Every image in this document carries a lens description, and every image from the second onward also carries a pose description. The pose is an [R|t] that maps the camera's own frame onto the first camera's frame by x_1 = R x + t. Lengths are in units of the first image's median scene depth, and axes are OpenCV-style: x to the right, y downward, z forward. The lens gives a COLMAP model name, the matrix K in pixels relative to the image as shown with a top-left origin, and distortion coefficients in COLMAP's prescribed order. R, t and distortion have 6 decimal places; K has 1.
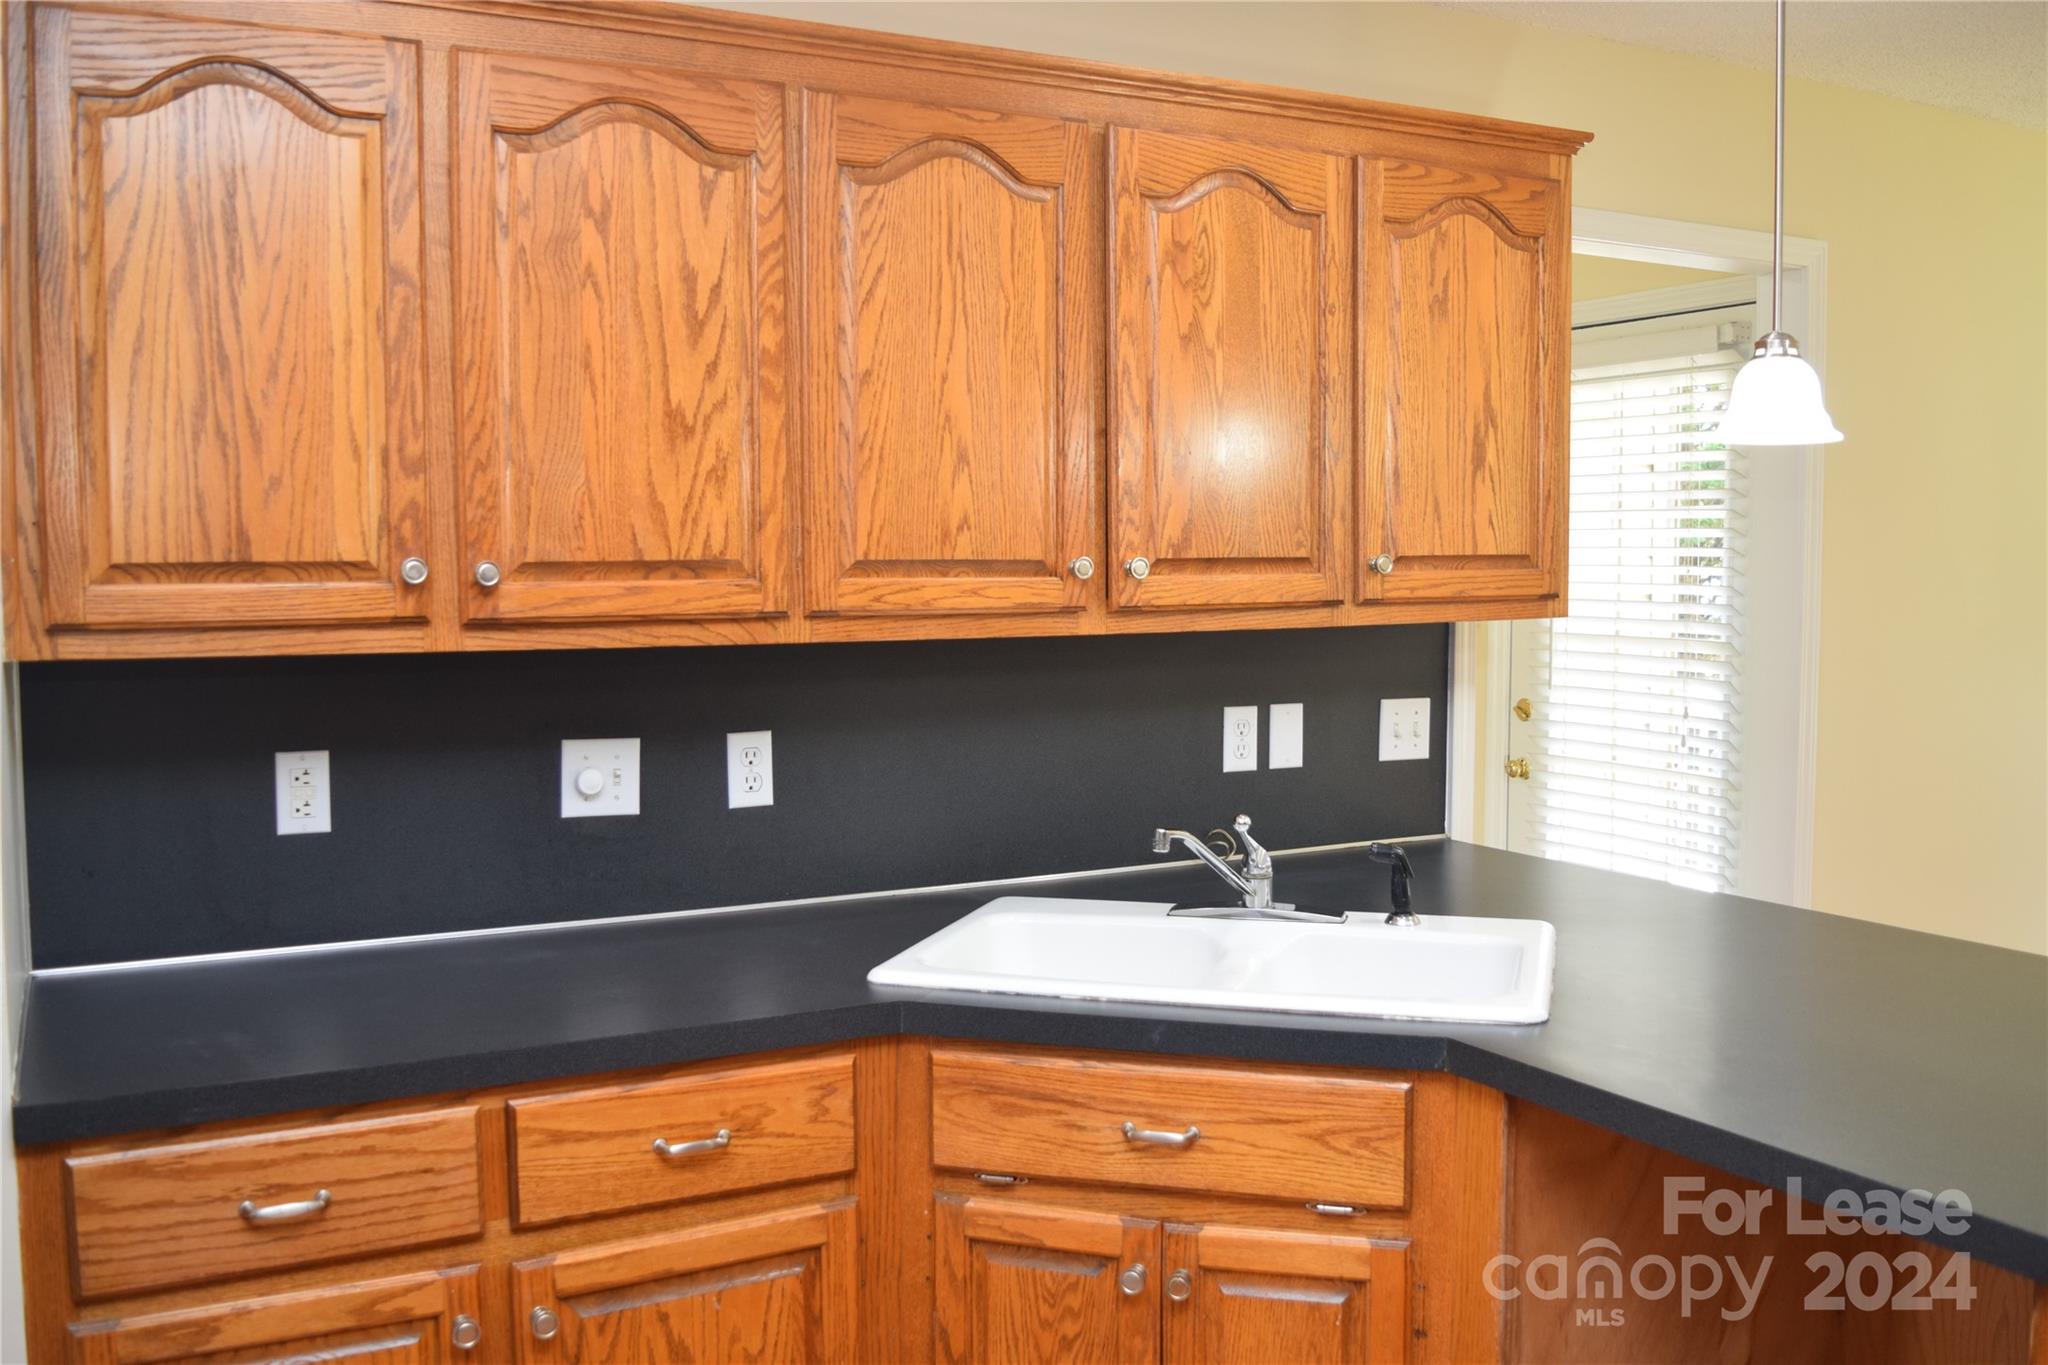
lens RADIAL K [[1807.1, 0, 1024.0], [0, 1807.1, 682.5], [0, 0, 1]] dist [-0.090873, 0.027671]
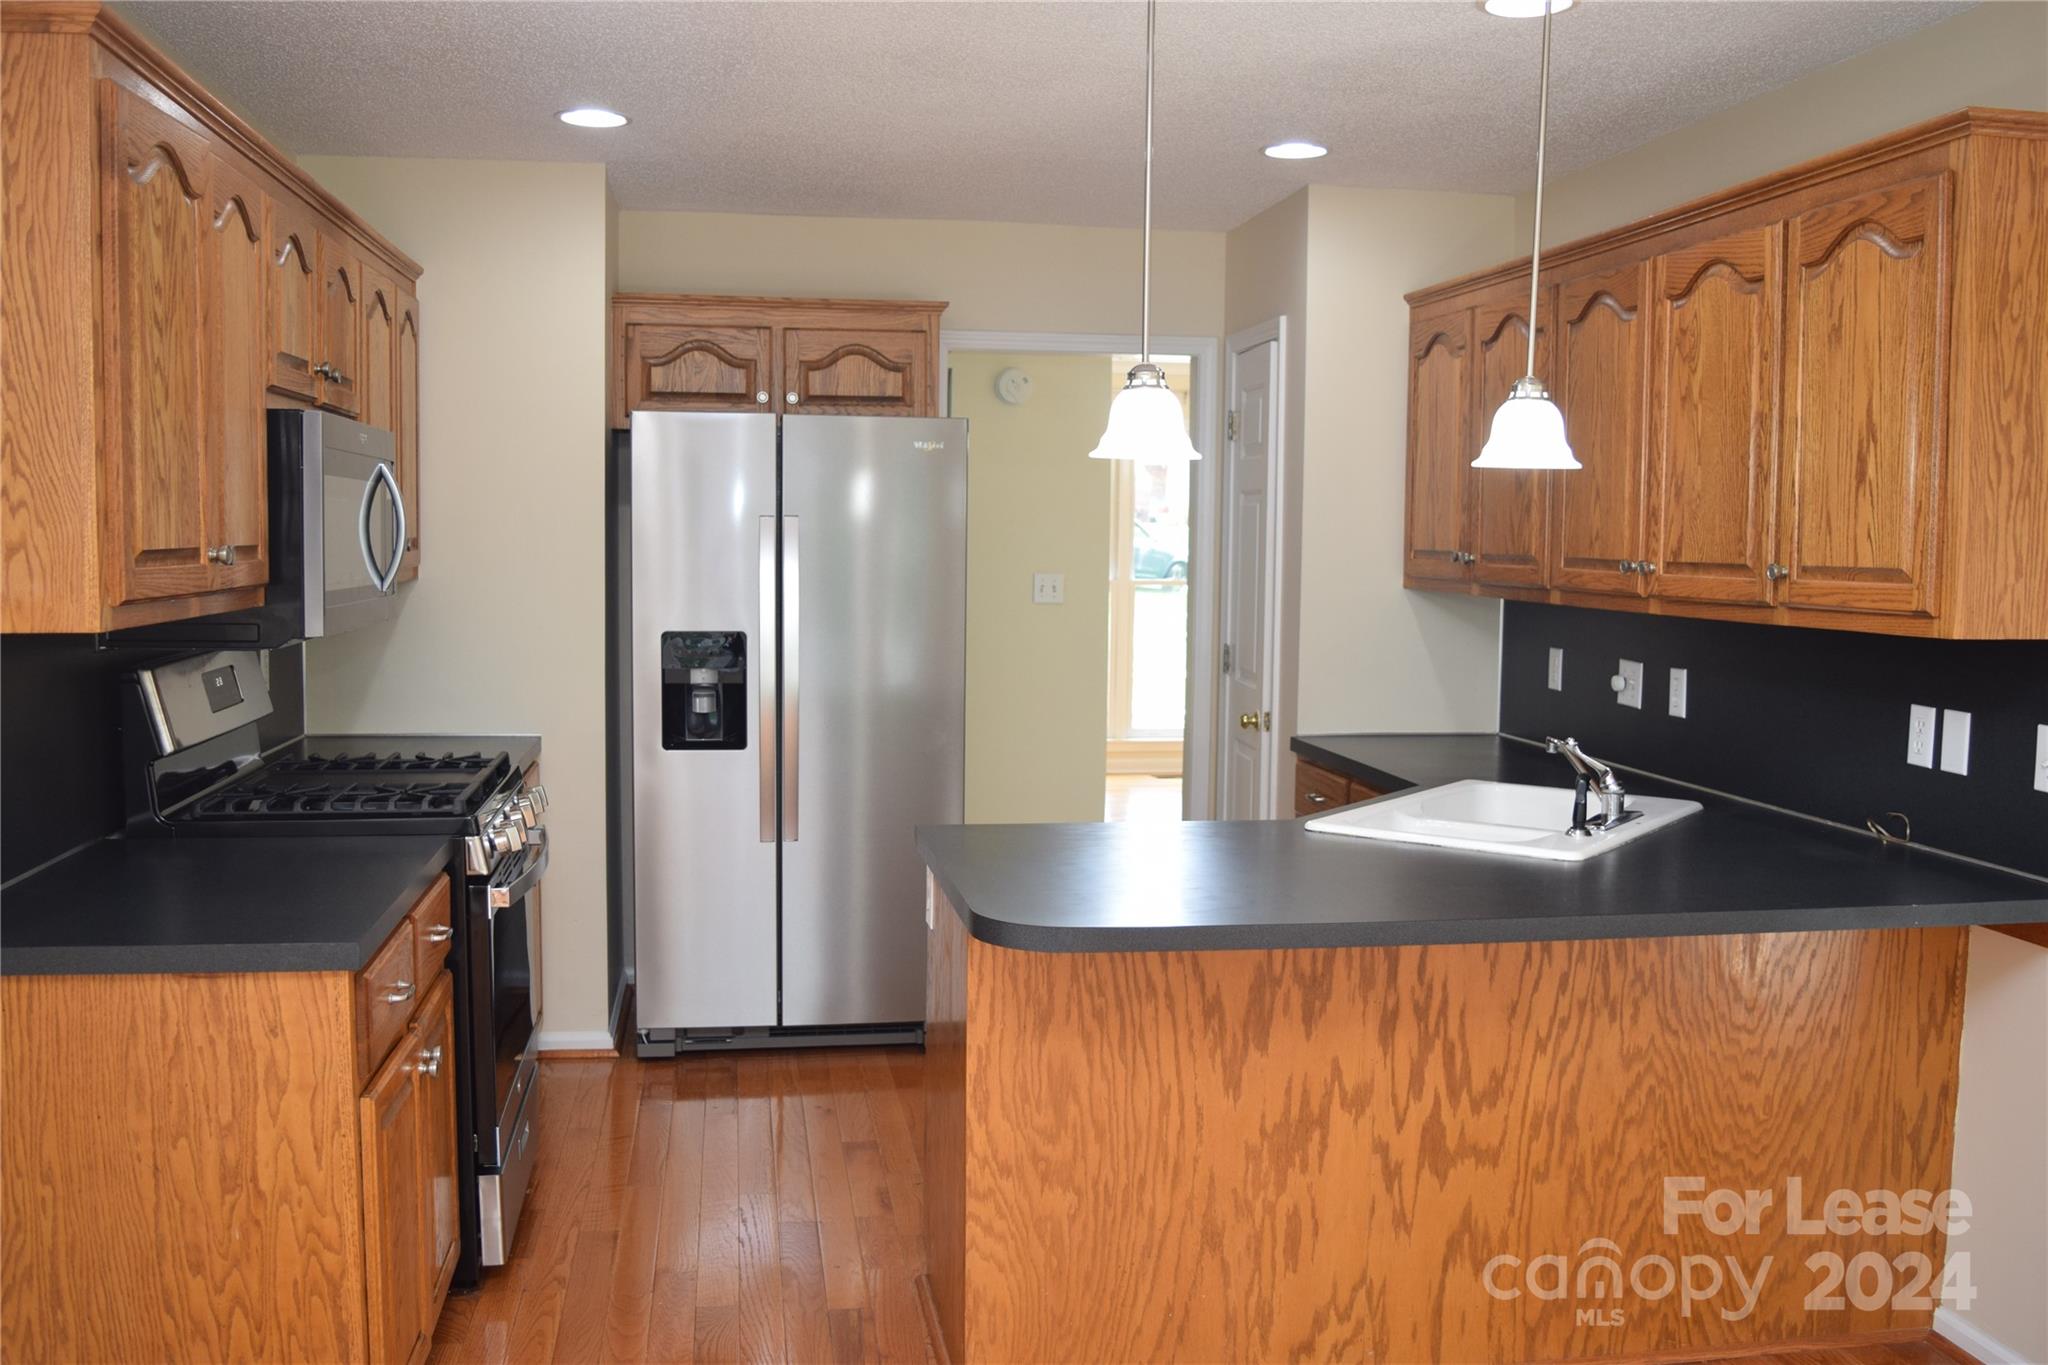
lens RADIAL K [[1807.1, 0, 1024.0], [0, 1807.1, 682.5], [0, 0, 1]] dist [-0.090873, 0.027671]
pose [[-0.324120, 0.082261, -0.942433, 1.516852], [-0.074577, 0.990890, 0.112139, -0.092831], [0.943072, 0.106630, -0.315033, 0.969891]]
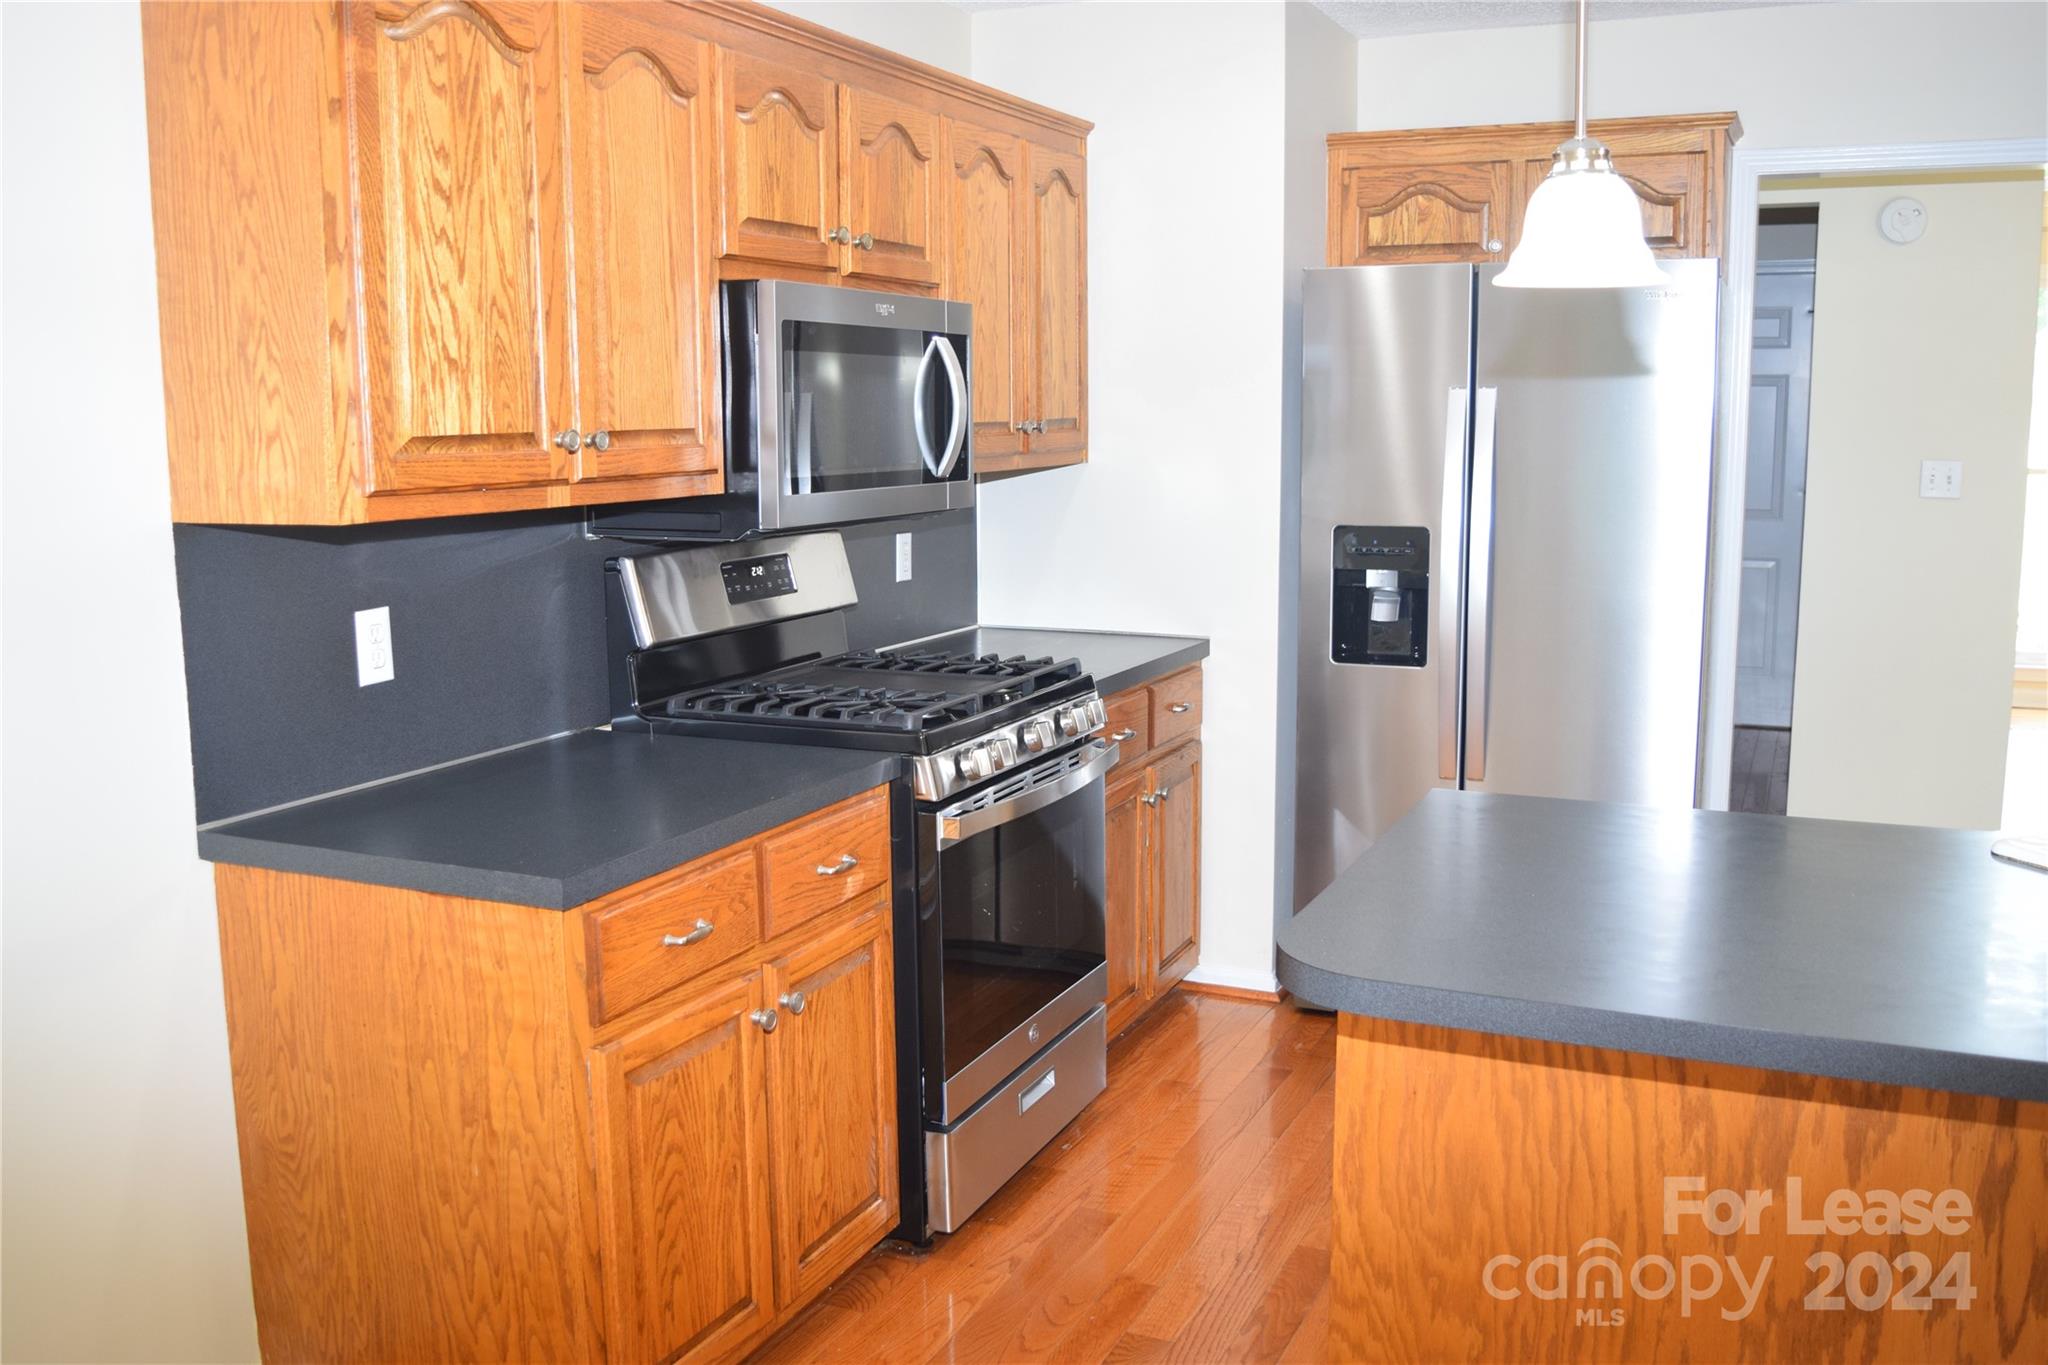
lens RADIAL K [[1807.1, 0, 1024.0], [0, 1807.1, 682.5], [0, 0, 1]] dist [-0.090873, 0.027671]
pose [[-0.793682, 0.103438, -0.599474, 1.088311], [-0.028966, 0.977894, 0.207084, -0.095534], [0.607642, 0.181723, -0.773141, 1.118015]]
